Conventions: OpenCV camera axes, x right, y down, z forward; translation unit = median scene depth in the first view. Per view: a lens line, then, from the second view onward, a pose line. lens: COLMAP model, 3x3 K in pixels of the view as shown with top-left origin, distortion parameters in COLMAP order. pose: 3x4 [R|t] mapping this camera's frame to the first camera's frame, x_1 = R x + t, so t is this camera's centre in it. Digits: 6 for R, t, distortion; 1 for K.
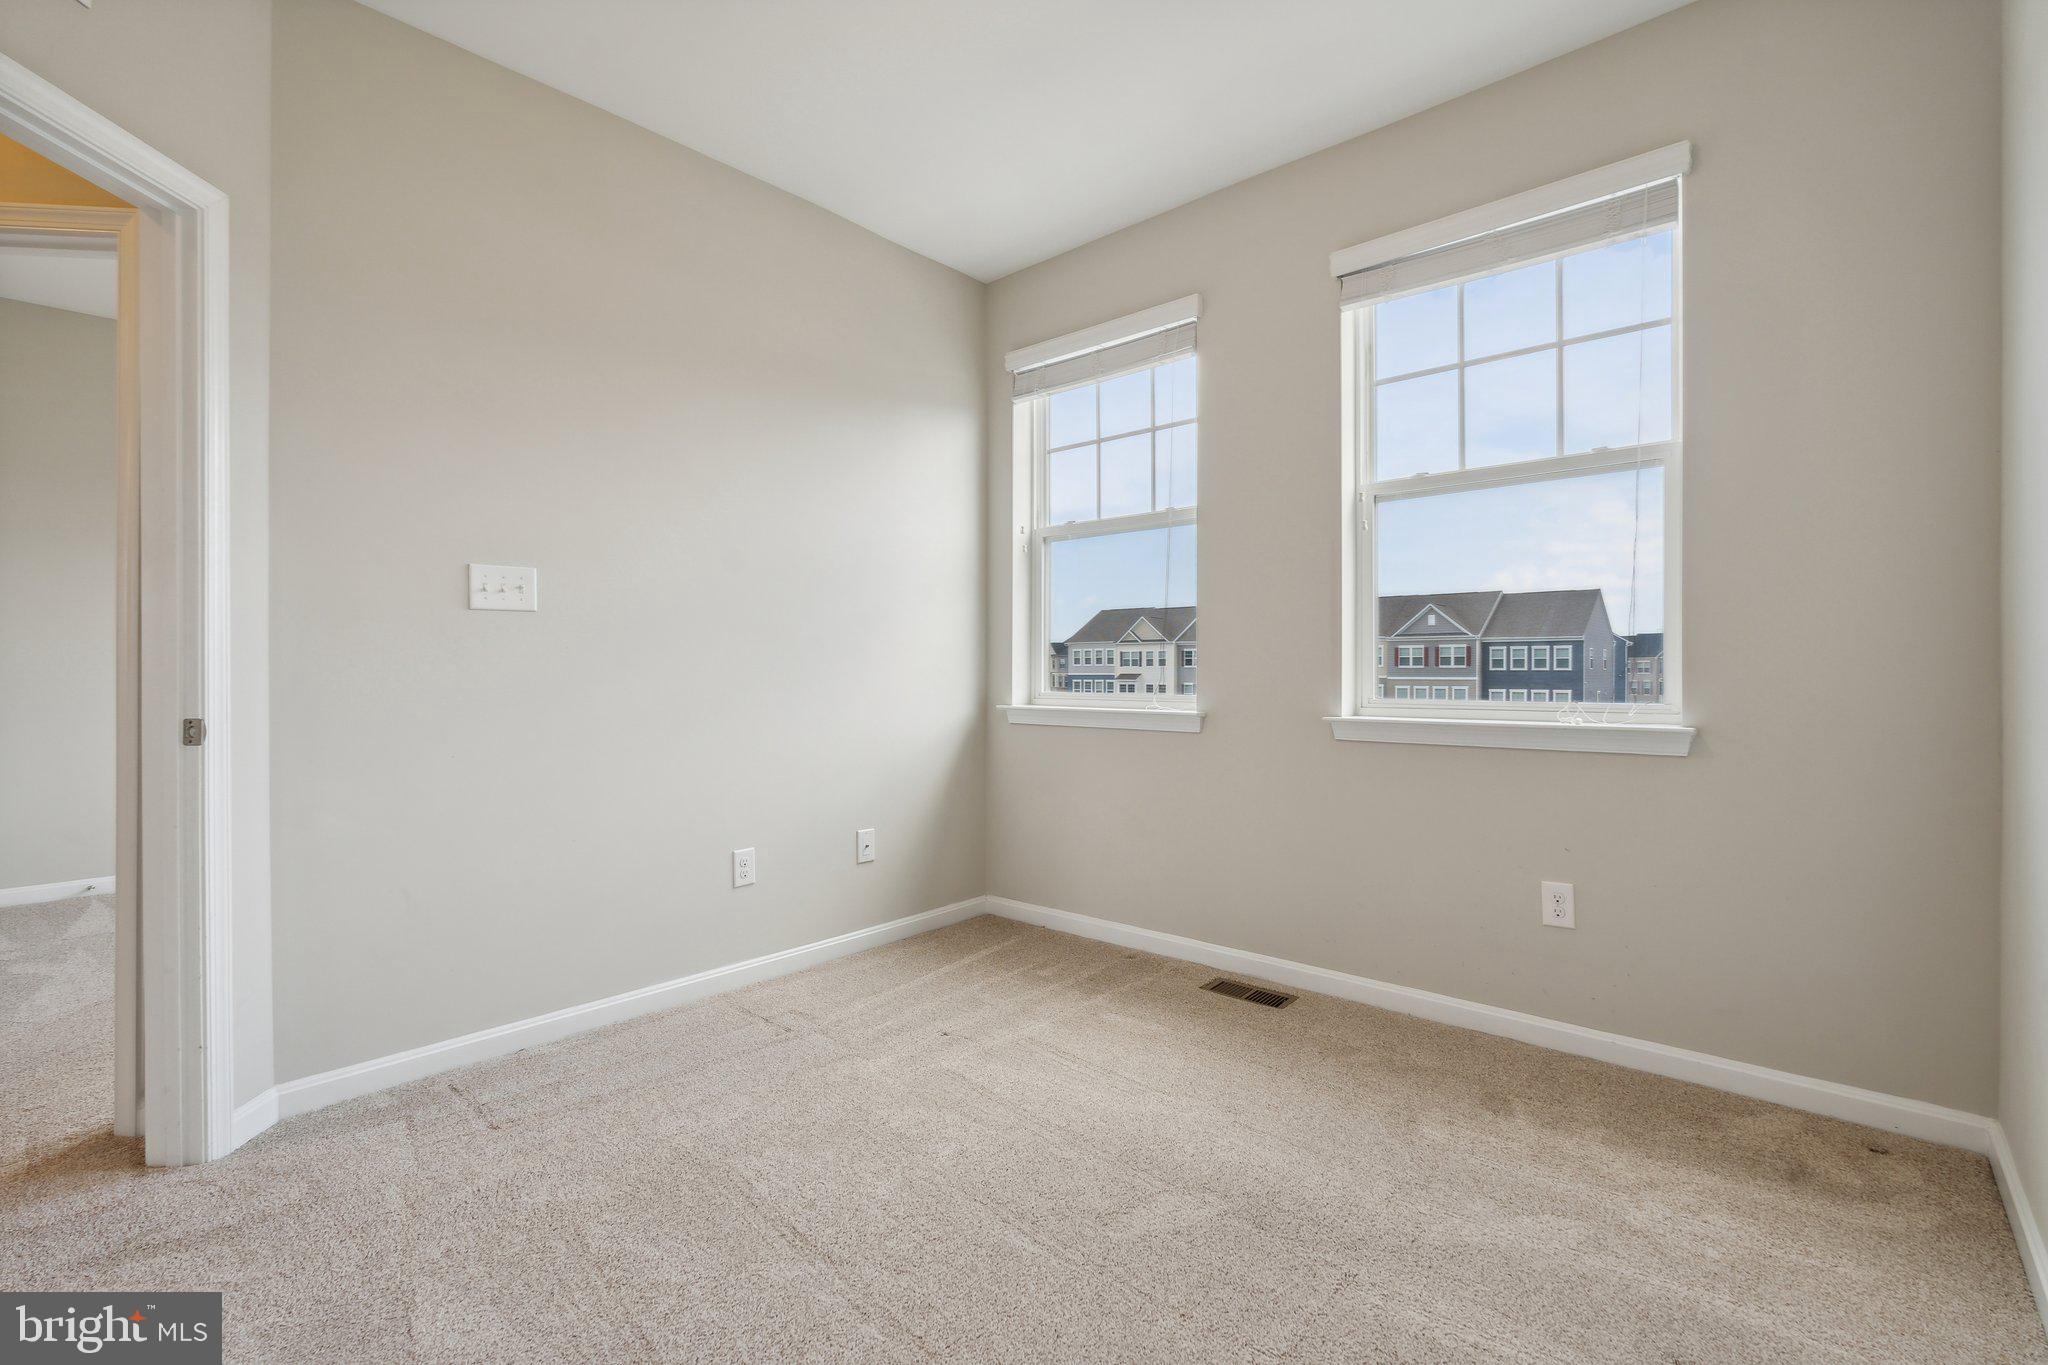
lens RADIAL K [[881.1, 0, 1027.1], [0, 881.1, 701.4], [0, 0, 1]] dist [0.037372, 0.000015]
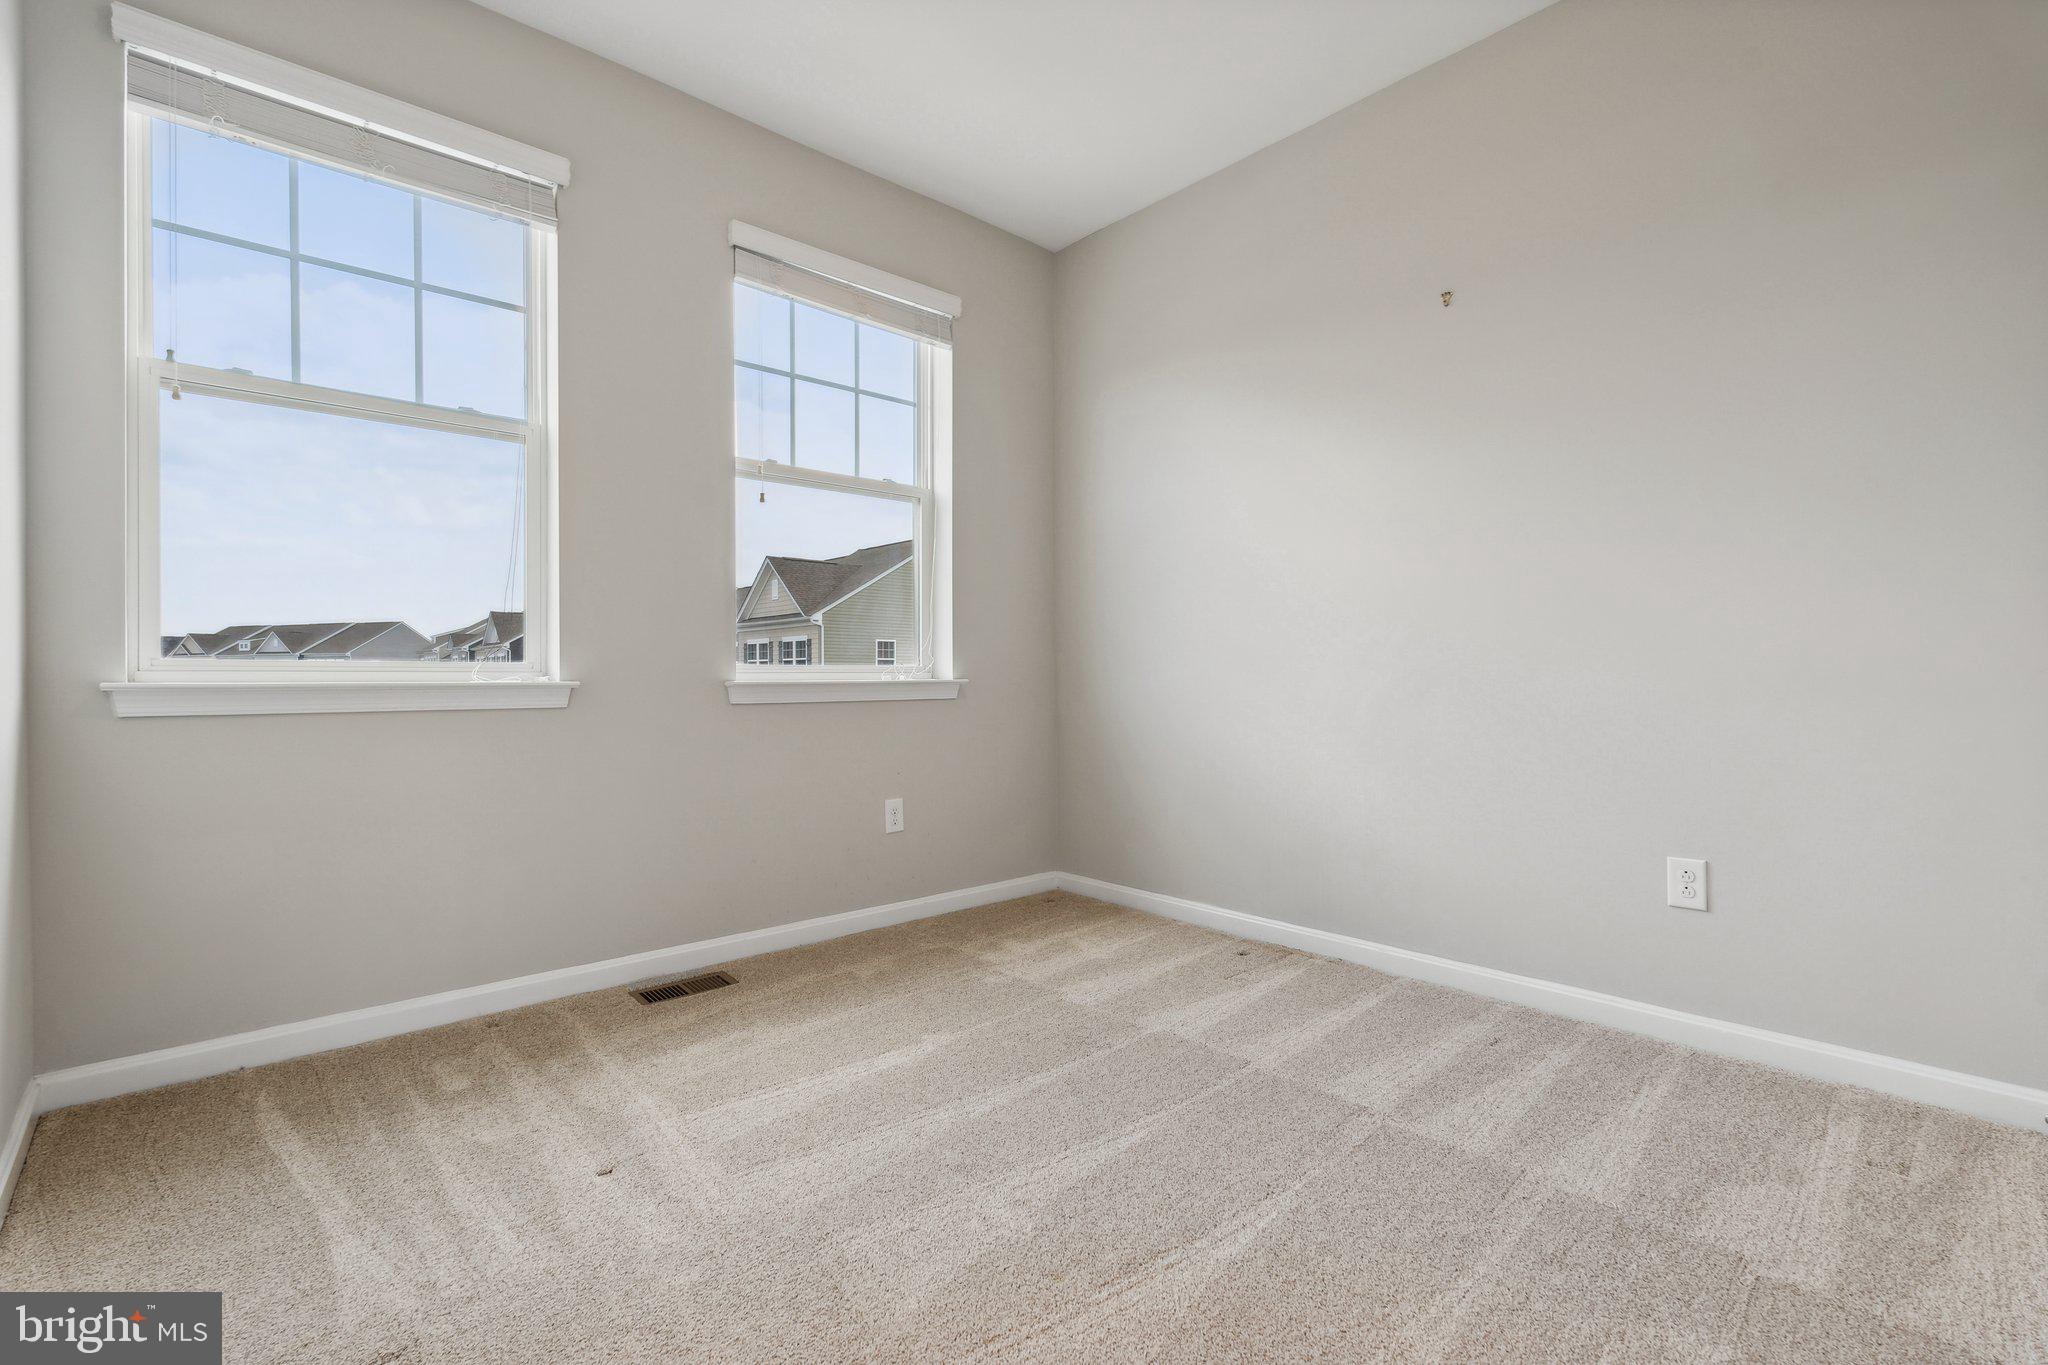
lens RADIAL K [[917.3, 0, 1018.3], [0, 917.3, 675.0], [0, 0, 1]] dist [-0.000727, -0.000338]
pose [[0.151899, -0.023008, 0.988128, -0.580557], [0.004479, 0.999735, 0.022590, -0.011493], [-0.988386, 0.000994, 0.151962, 0.479897]]
